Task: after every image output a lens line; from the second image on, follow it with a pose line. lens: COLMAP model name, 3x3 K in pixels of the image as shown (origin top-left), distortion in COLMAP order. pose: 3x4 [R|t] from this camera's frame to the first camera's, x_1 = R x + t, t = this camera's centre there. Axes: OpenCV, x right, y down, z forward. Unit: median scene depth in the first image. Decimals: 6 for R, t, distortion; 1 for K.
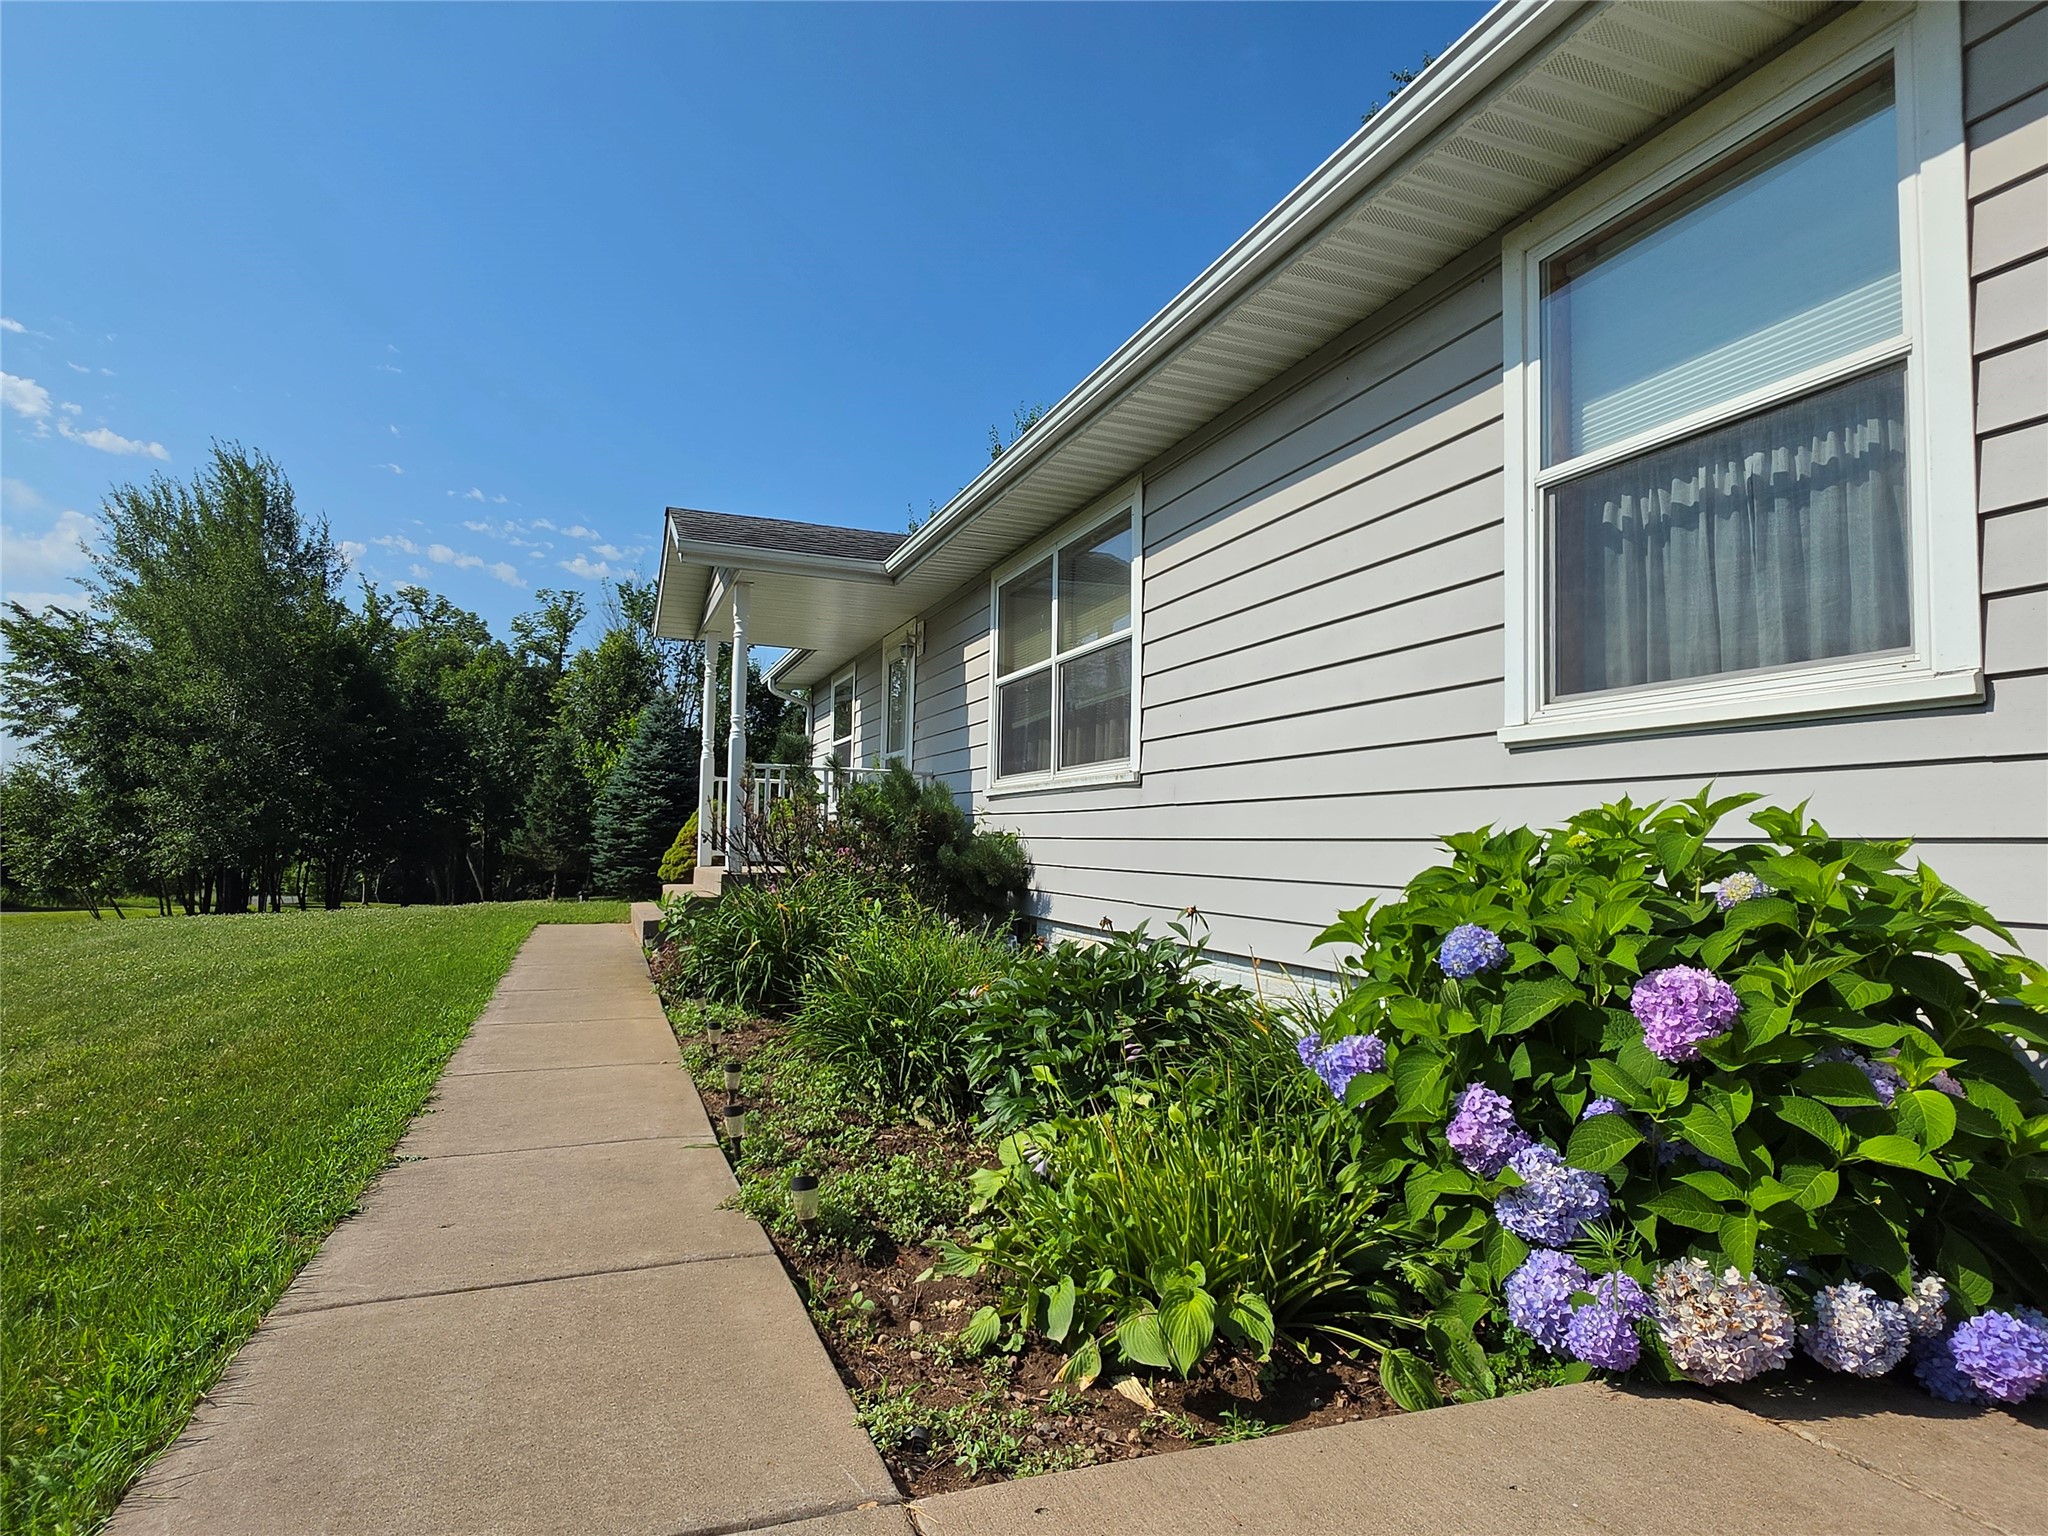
lens RADIAL K [[1143.0, 0, 1032.5], [0, 1143.0, 758.9], [0, 0, 1]] dist [-0.000878, 0.000454]
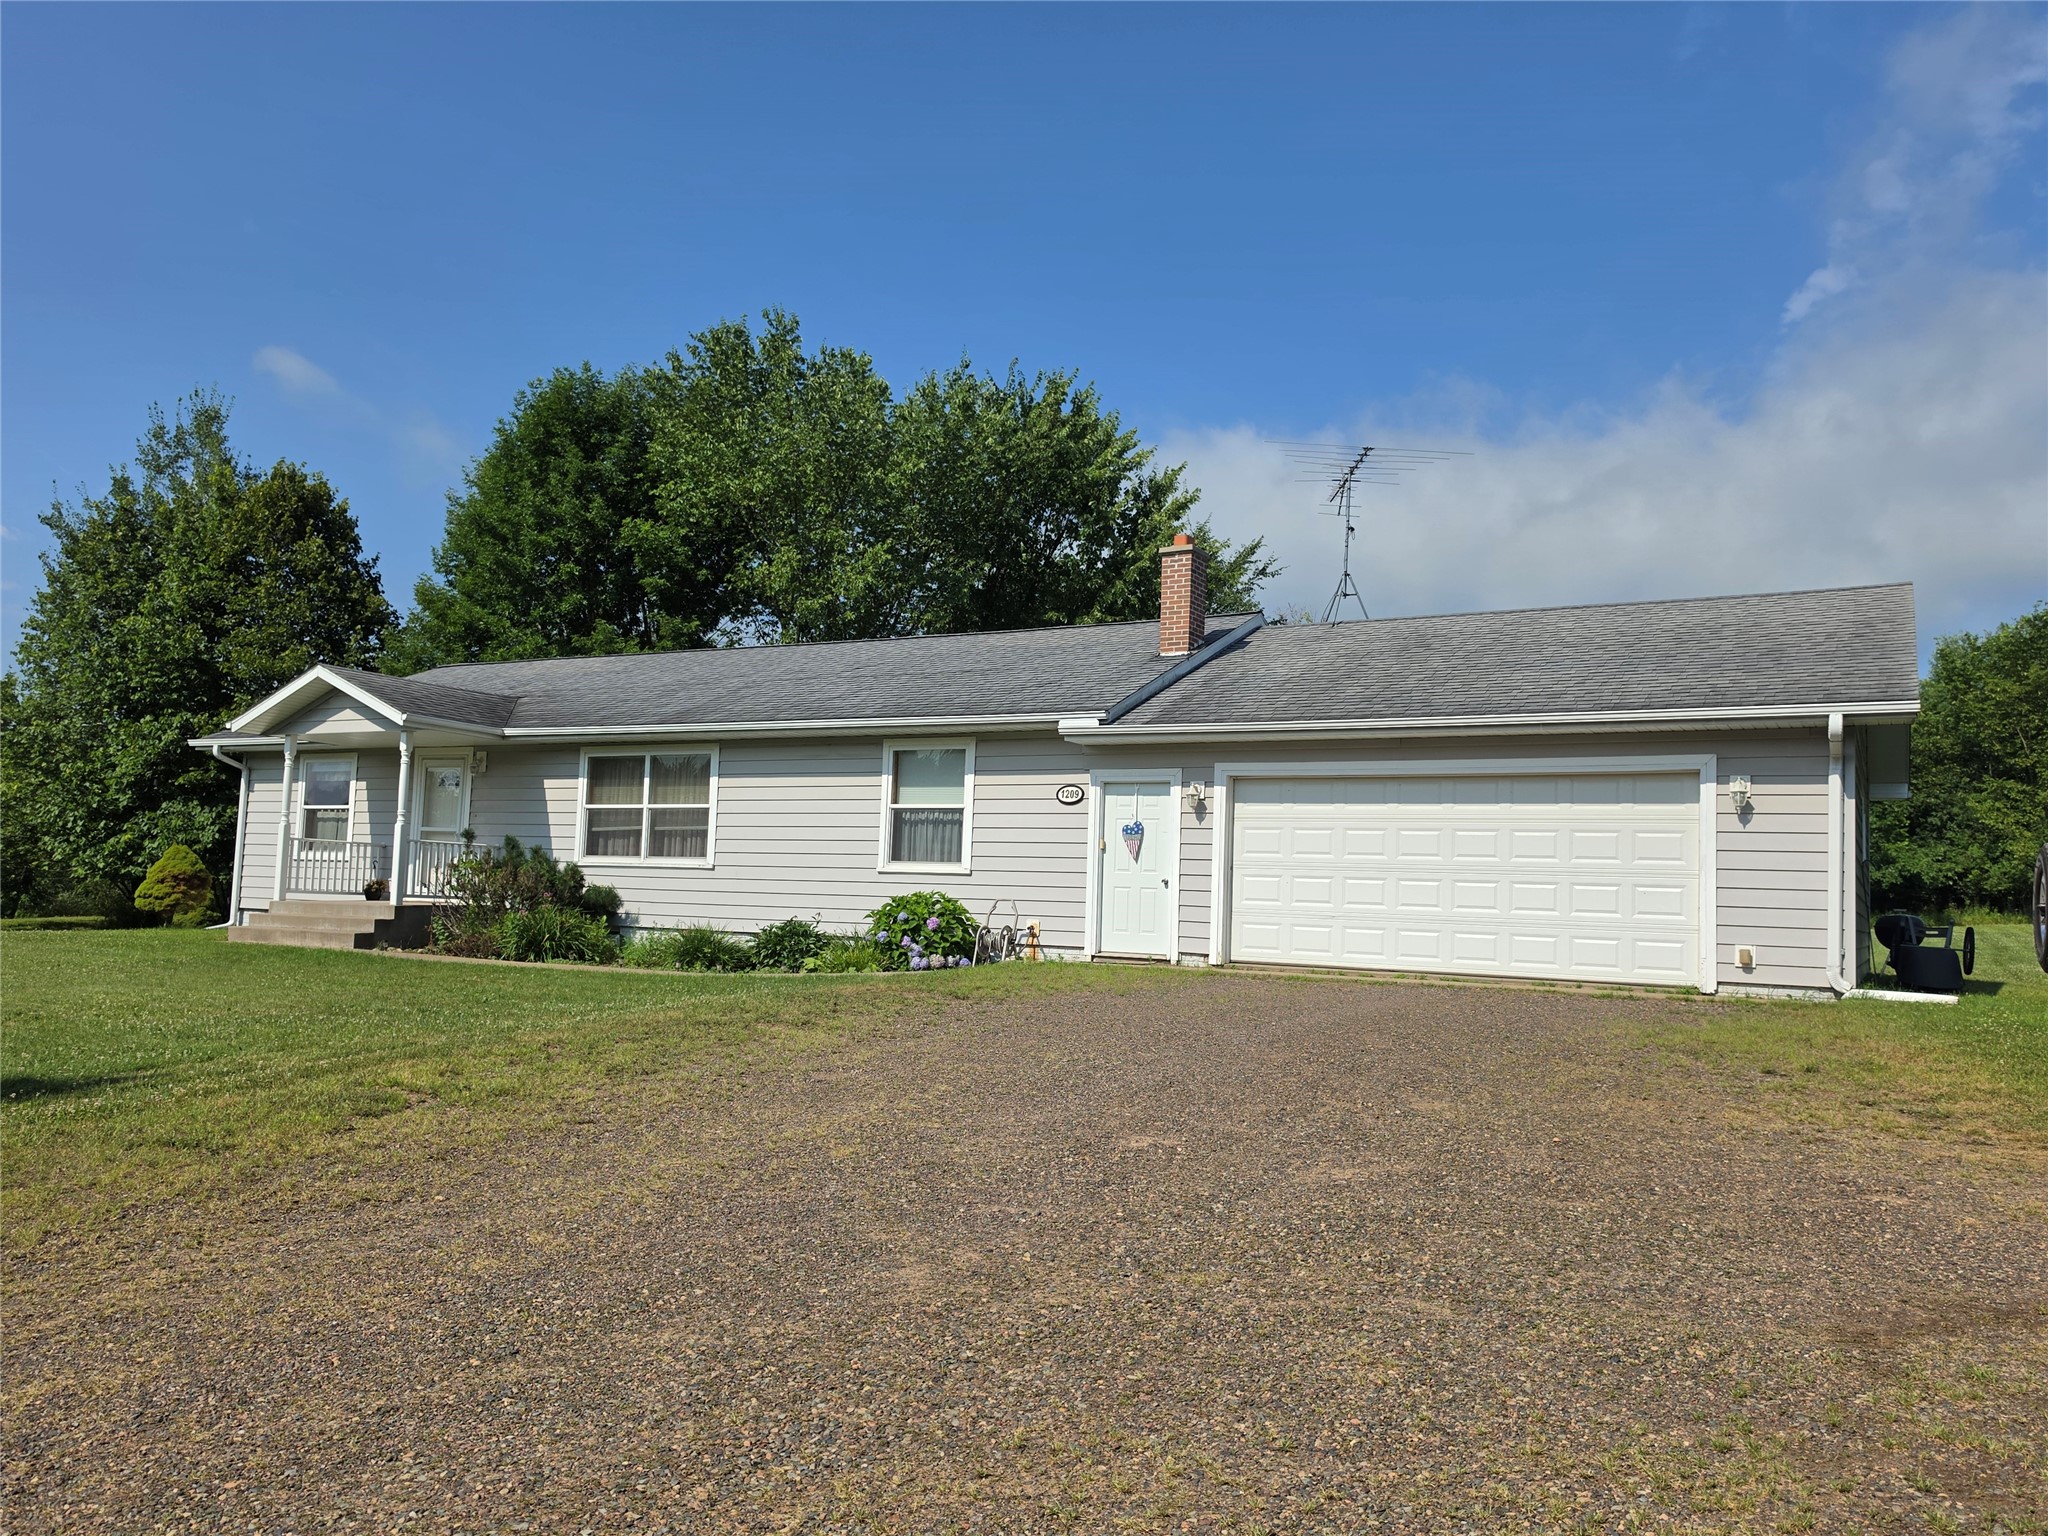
lens RADIAL K [[1443.3, 0, 1024.0], [0, 1443.3, 768.0], [0, 0, 1]] dist [0.000733, -0.000018]
pose [[0.756774, 0.064624, 0.650475, -3.470588], [-0.065814, 0.997577, -0.022538, -0.410040], [-0.650355, -0.025754, 0.759194, -4.359269]]
